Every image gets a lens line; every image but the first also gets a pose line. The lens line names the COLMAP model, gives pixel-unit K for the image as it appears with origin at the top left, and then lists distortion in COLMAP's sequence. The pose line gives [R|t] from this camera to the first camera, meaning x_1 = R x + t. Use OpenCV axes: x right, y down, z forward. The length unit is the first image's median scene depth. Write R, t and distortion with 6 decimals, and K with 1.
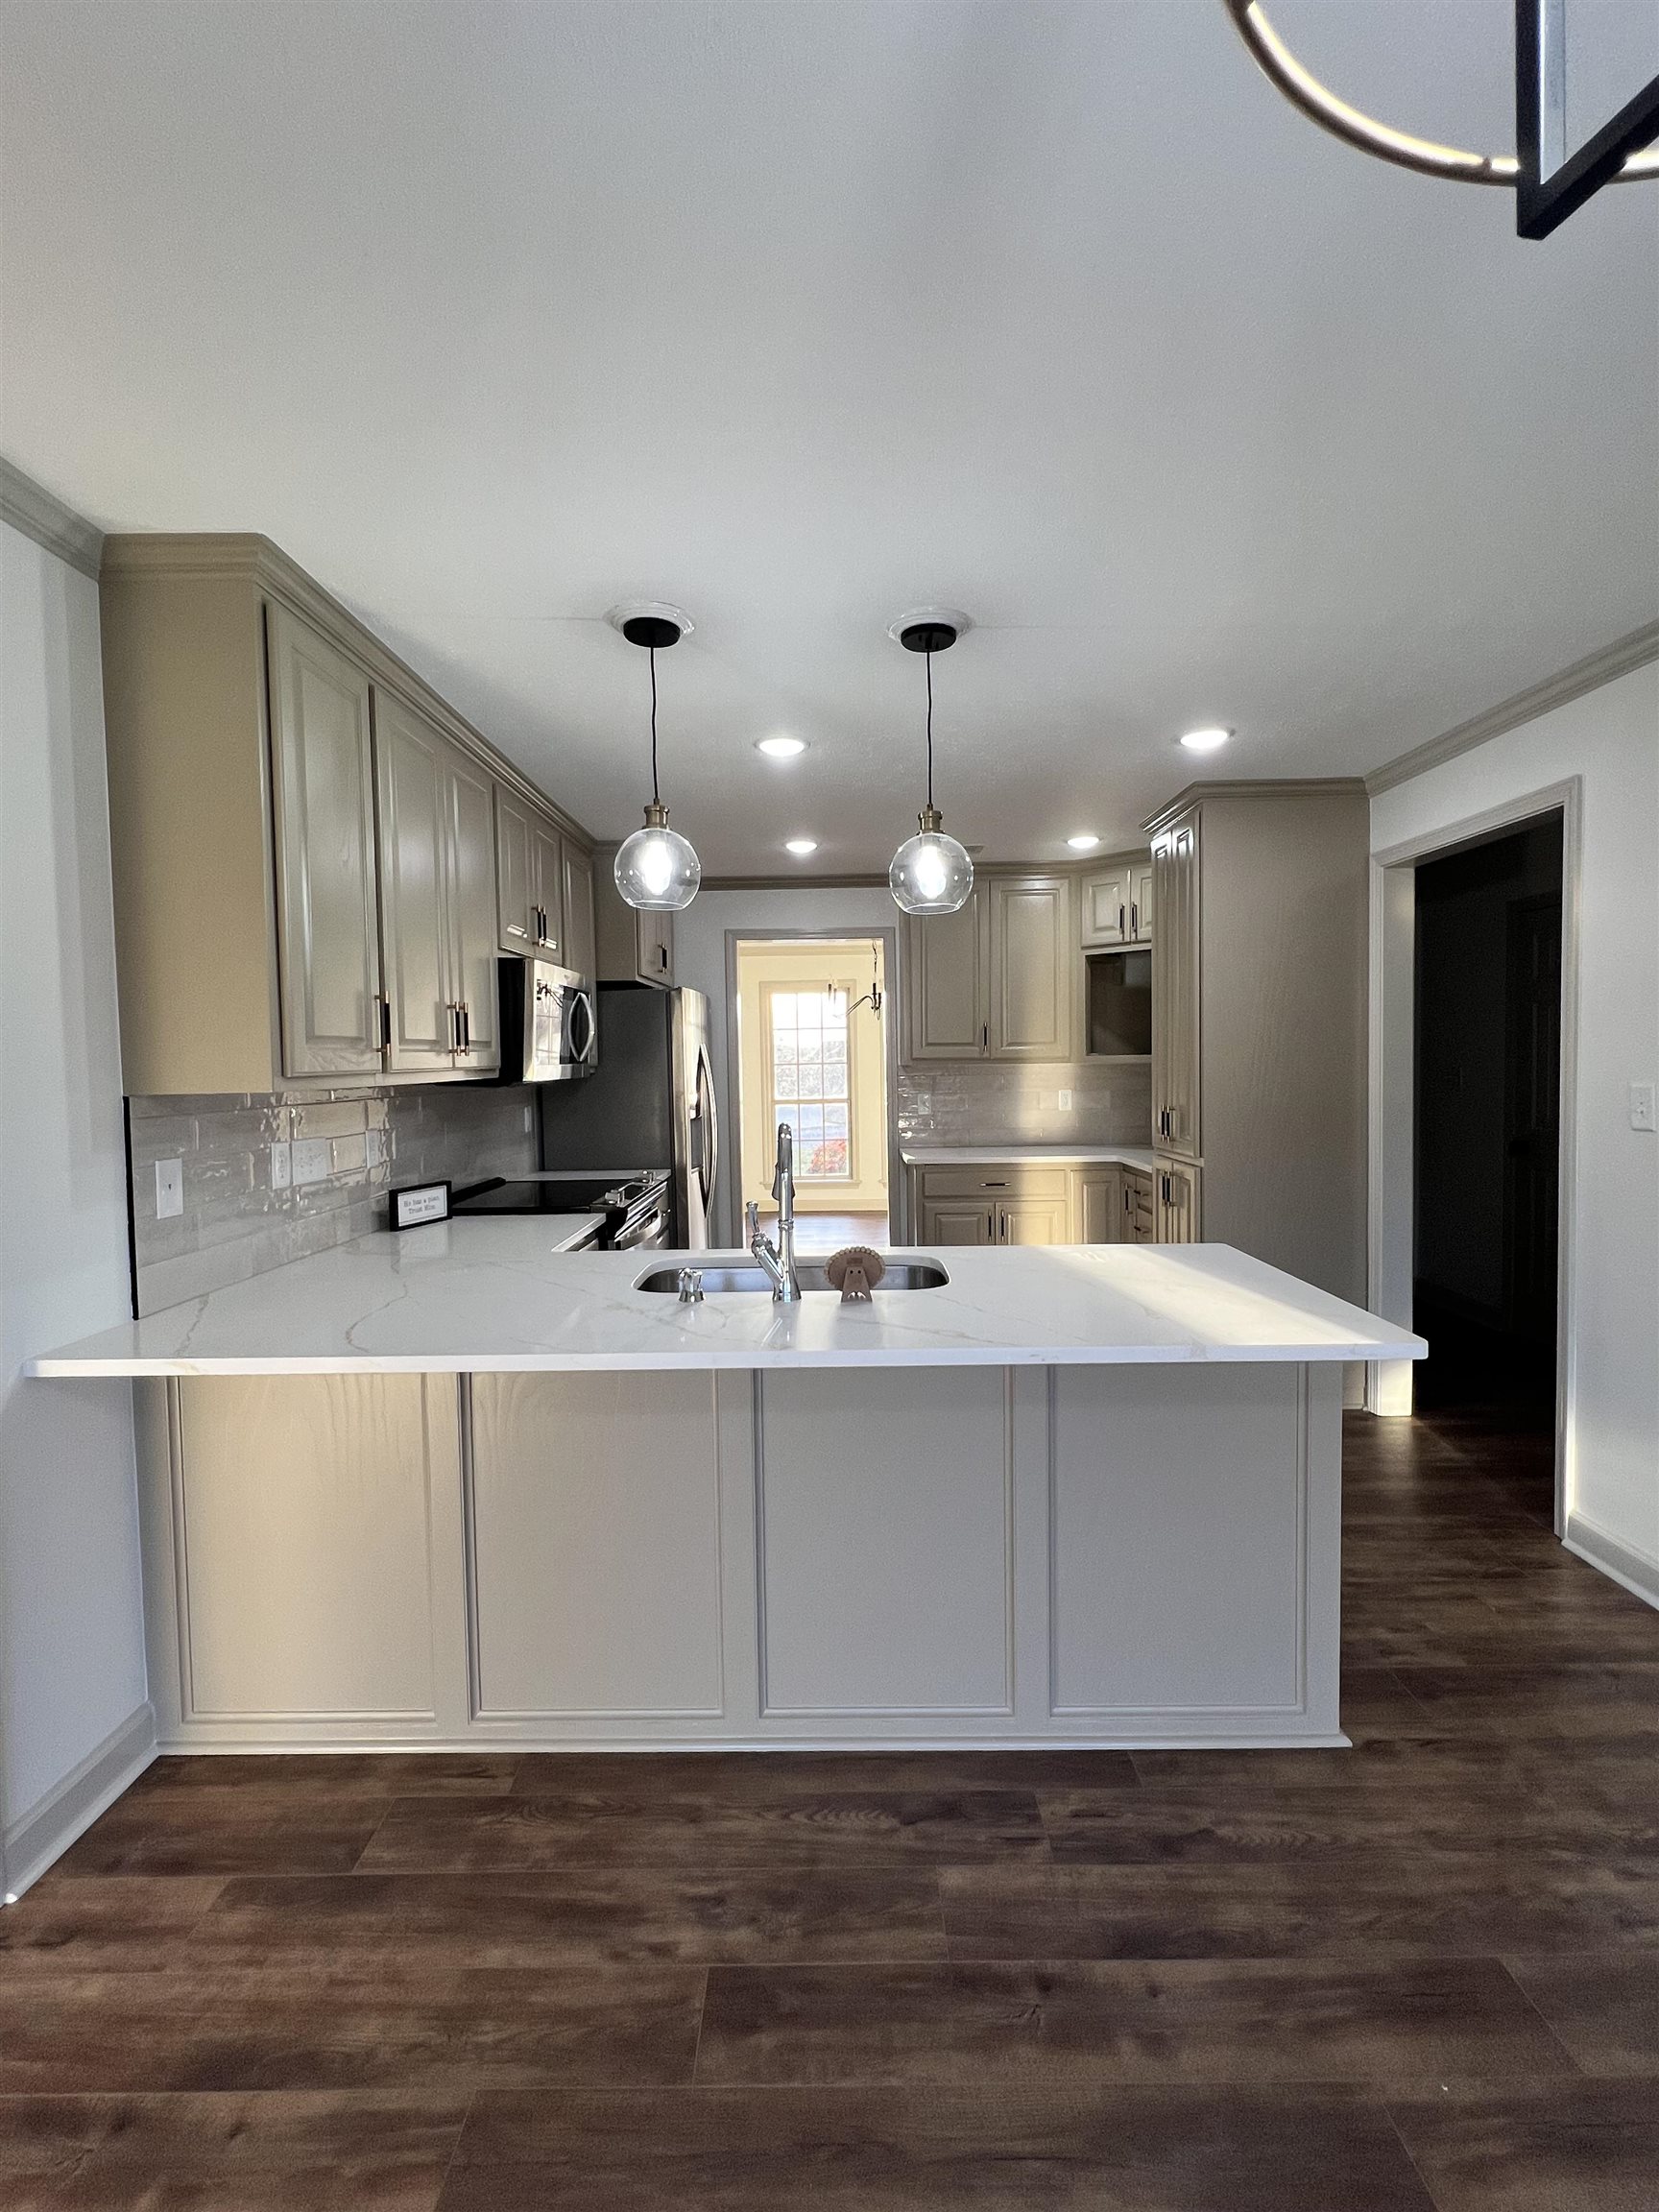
lens RADIAL K [[989.0, 0, 829.5], [0, 989.0, 1106.0], [0, 0, 1]] dist [0.000222, 0.000621]
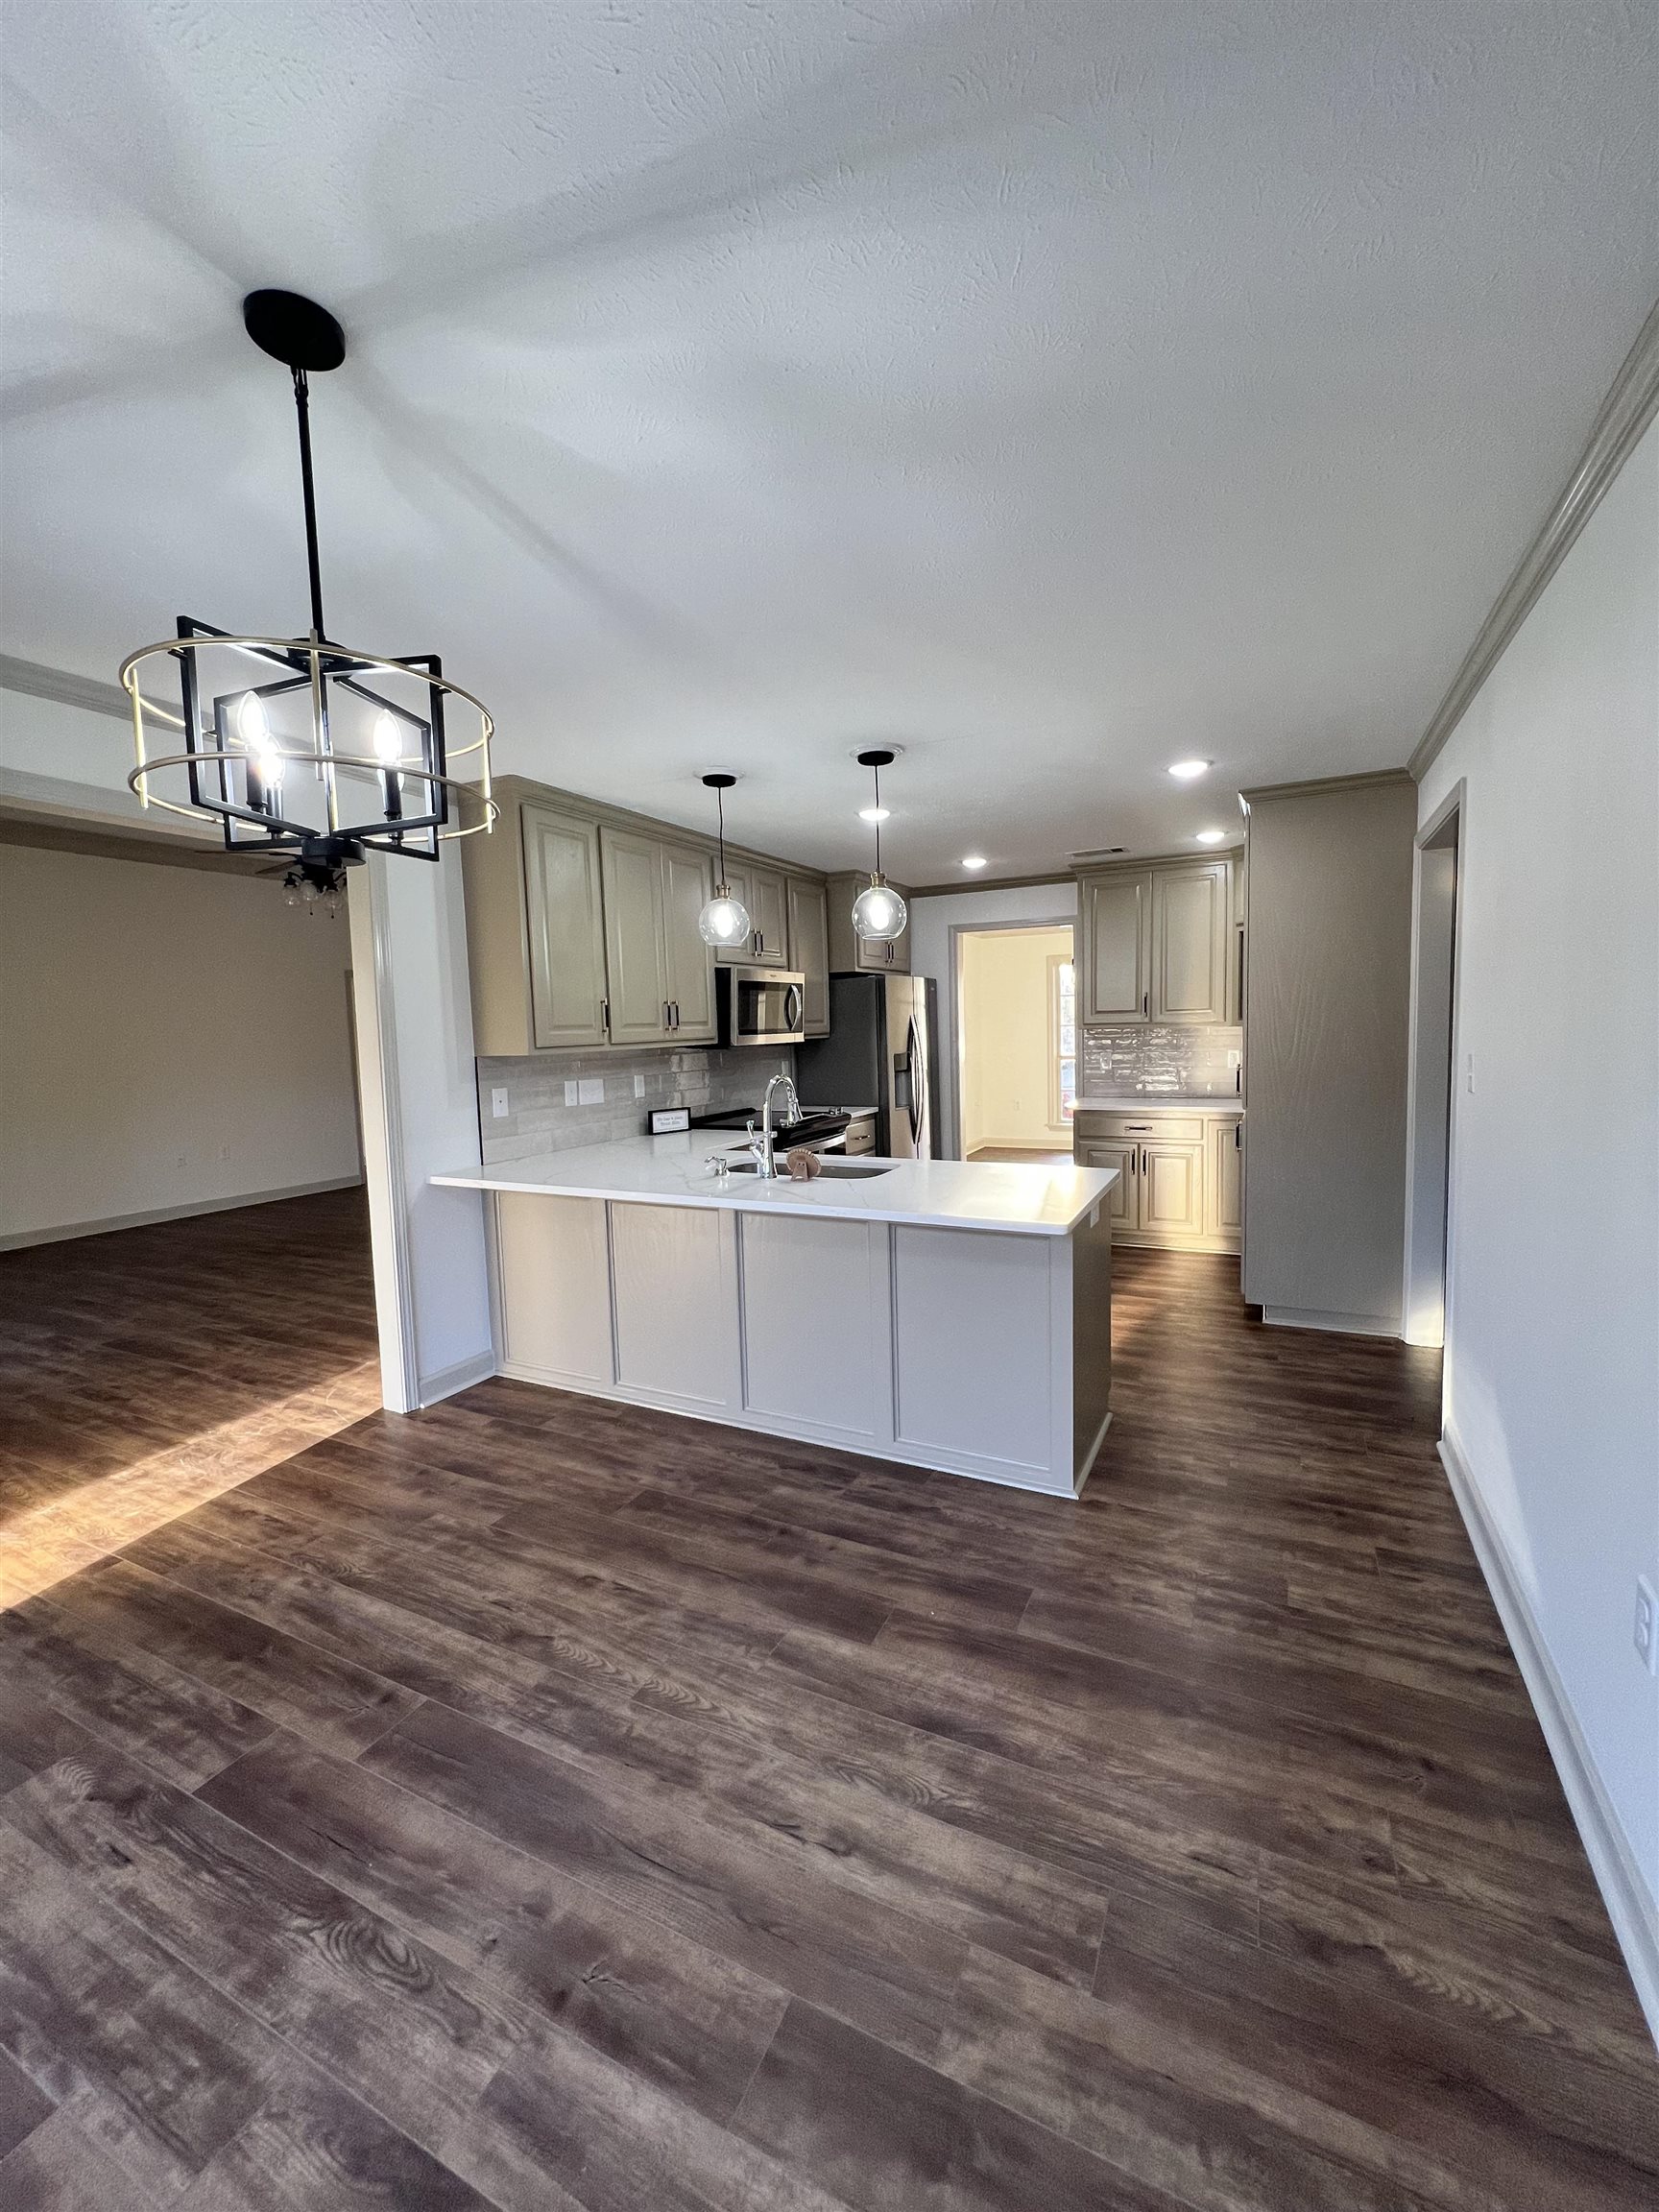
lens RADIAL K [[877.5, 0, 829.5], [0, 877.5, 1106.0], [0, 0, 1]] dist [-0.000083, 0.000015]
pose [[0.897922, 0.030452, -0.439100, 0.793979], [-0.006307, 0.998392, 0.056343, -0.016100], [0.440110, -0.047823, 0.896670, -0.335372]]
